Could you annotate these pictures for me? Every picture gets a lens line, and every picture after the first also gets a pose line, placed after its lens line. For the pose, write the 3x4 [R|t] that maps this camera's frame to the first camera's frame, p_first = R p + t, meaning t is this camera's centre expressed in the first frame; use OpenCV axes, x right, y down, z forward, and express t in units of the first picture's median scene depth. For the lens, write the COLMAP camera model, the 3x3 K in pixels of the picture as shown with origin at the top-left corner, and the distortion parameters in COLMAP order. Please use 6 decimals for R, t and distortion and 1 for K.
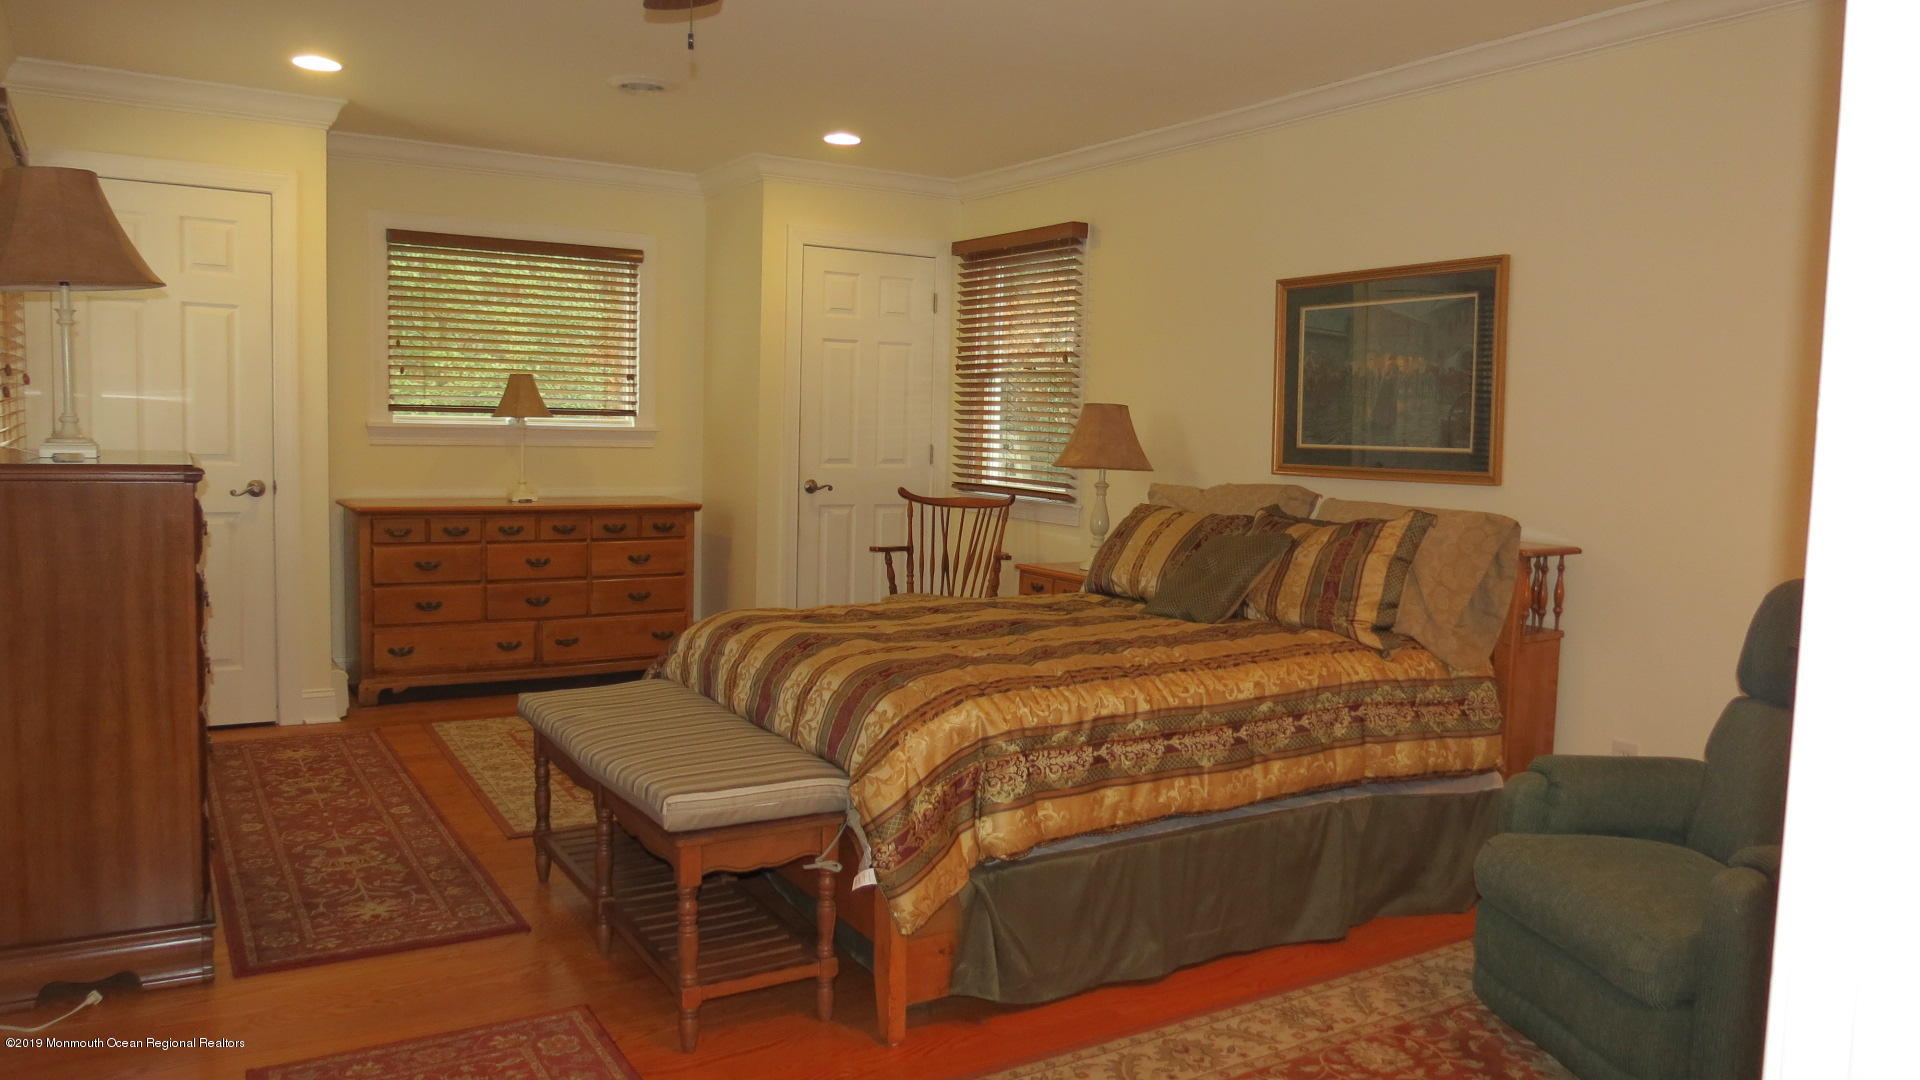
lens RADIAL K [[1358.0, 0, 966.2], [0, 1358.0, 532.1], [0, 0, 1]] dist [-0.041826, 0.022481]
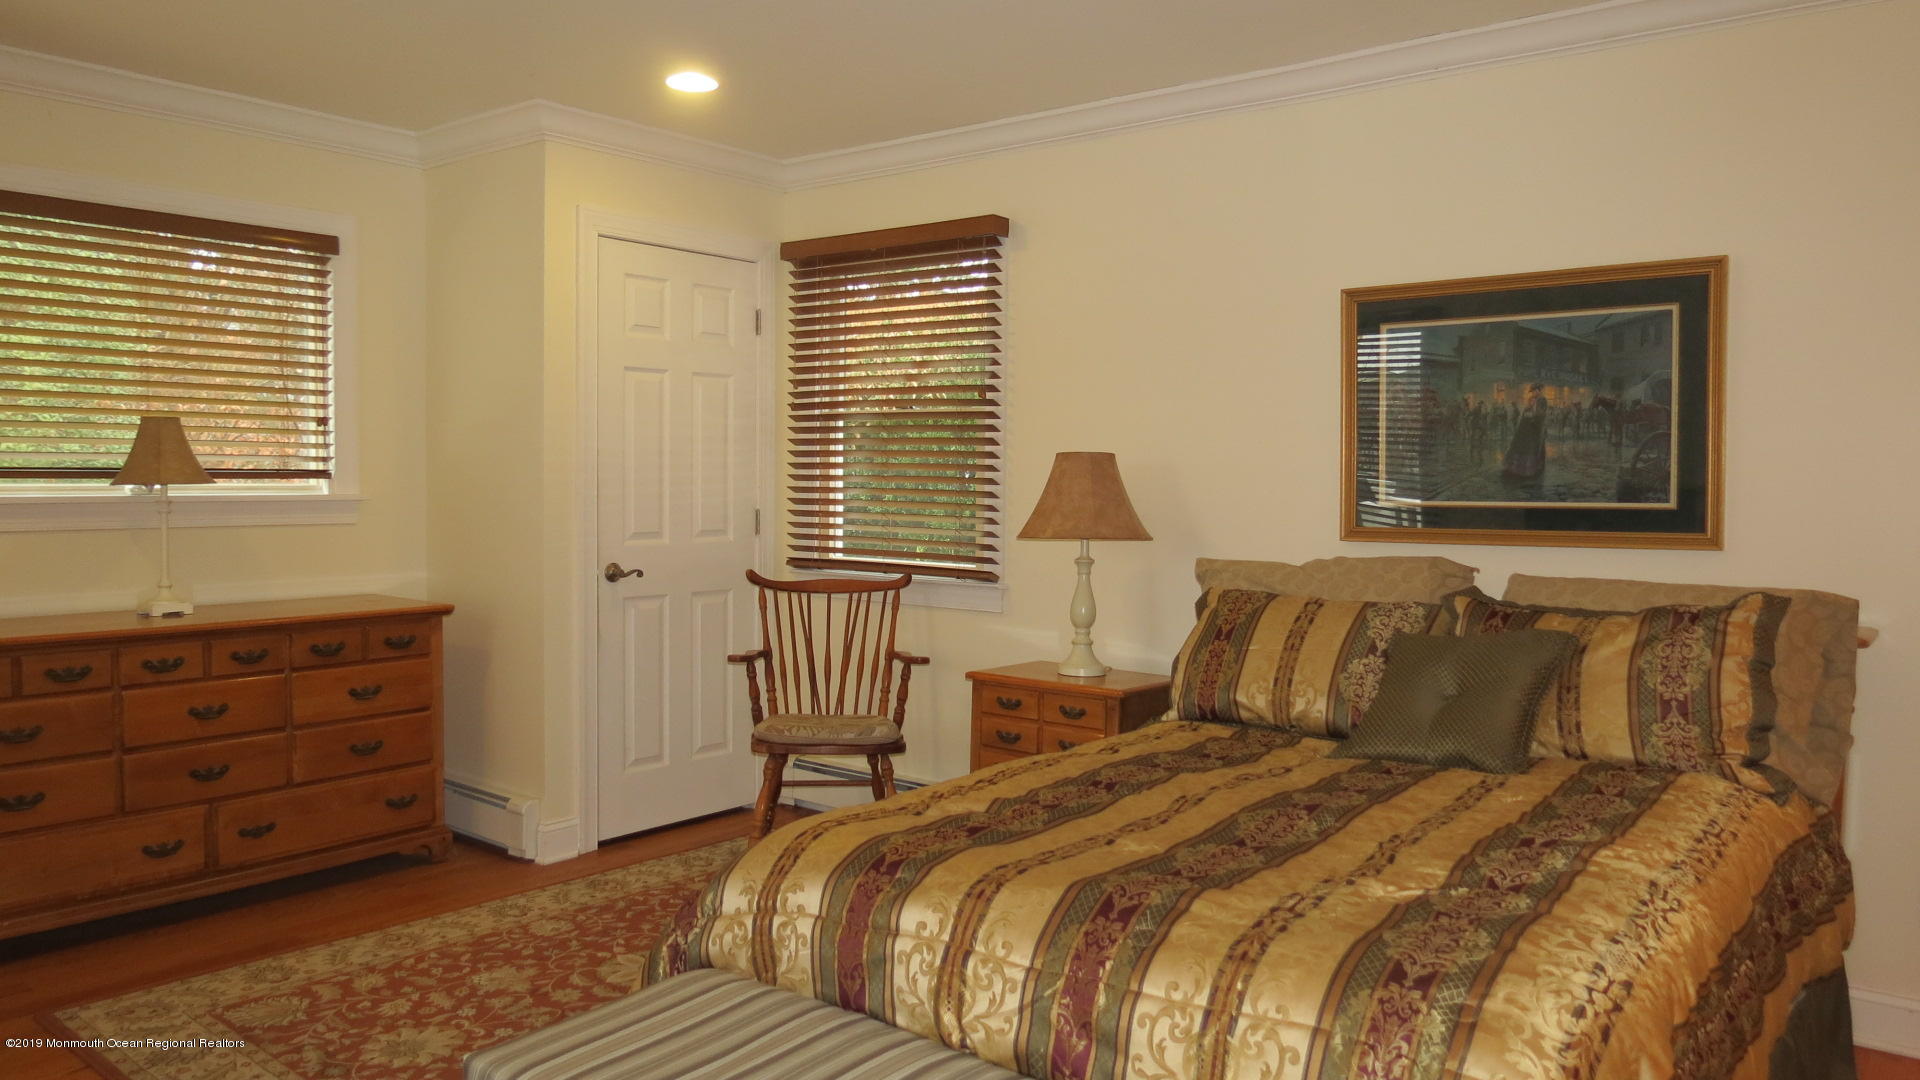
lens RADIAL K [[1358.0, 0, 966.2], [0, 1358.0, 532.1], [0, 0, 1]] dist [-0.041826, 0.022481]
pose [[0.941435, -0.031216, 0.335747, -0.185971], [0.043150, 0.998672, -0.028143, -0.028069], [-0.334423, 0.040982, 0.941532, 0.277413]]
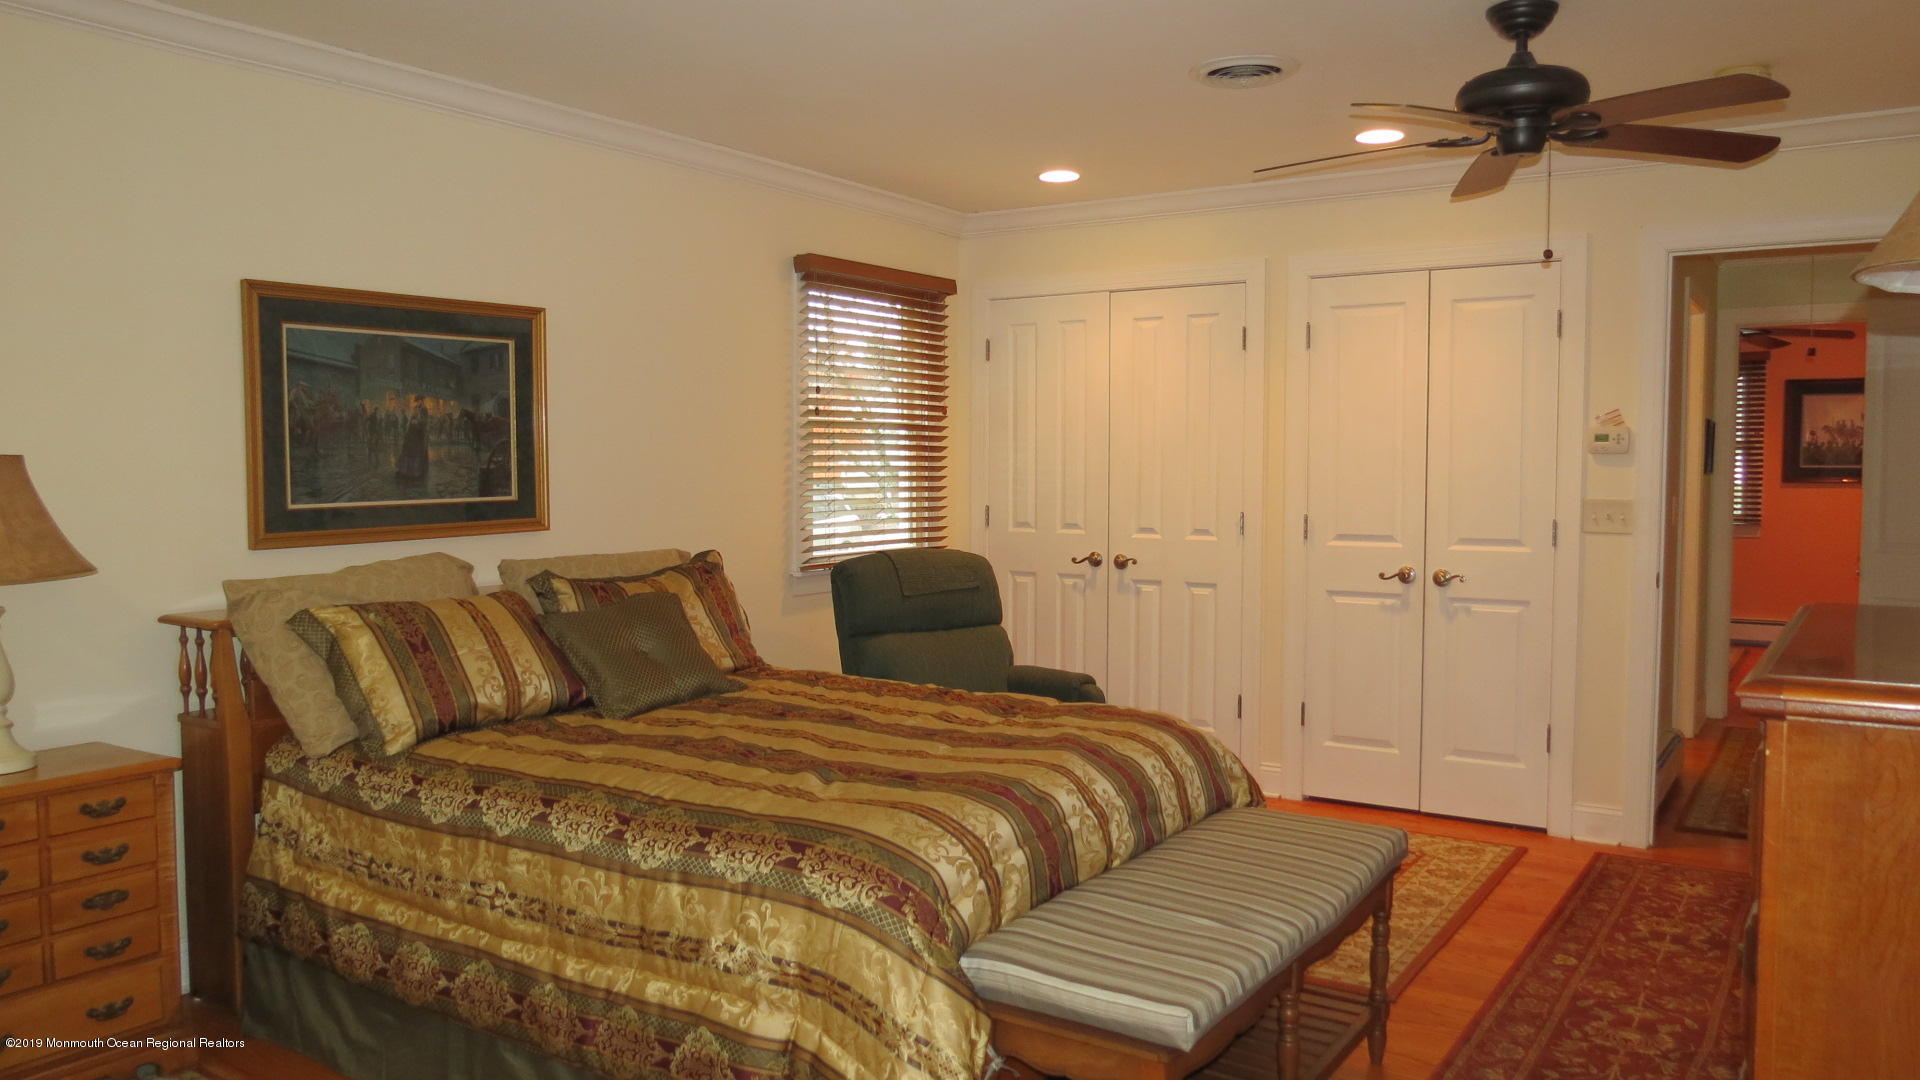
lens RADIAL K [[1379.9, 0, 961.9], [0, 1379.9, 543.1], [0, 0, 1]] dist [-0.040430, 0.002861]
pose [[-0.409085, -0.072404, 0.909619, -0.468256], [0.071476, 0.991242, 0.111046, -0.079645], [-0.909693, 0.110443, -0.400327, 0.758620]]
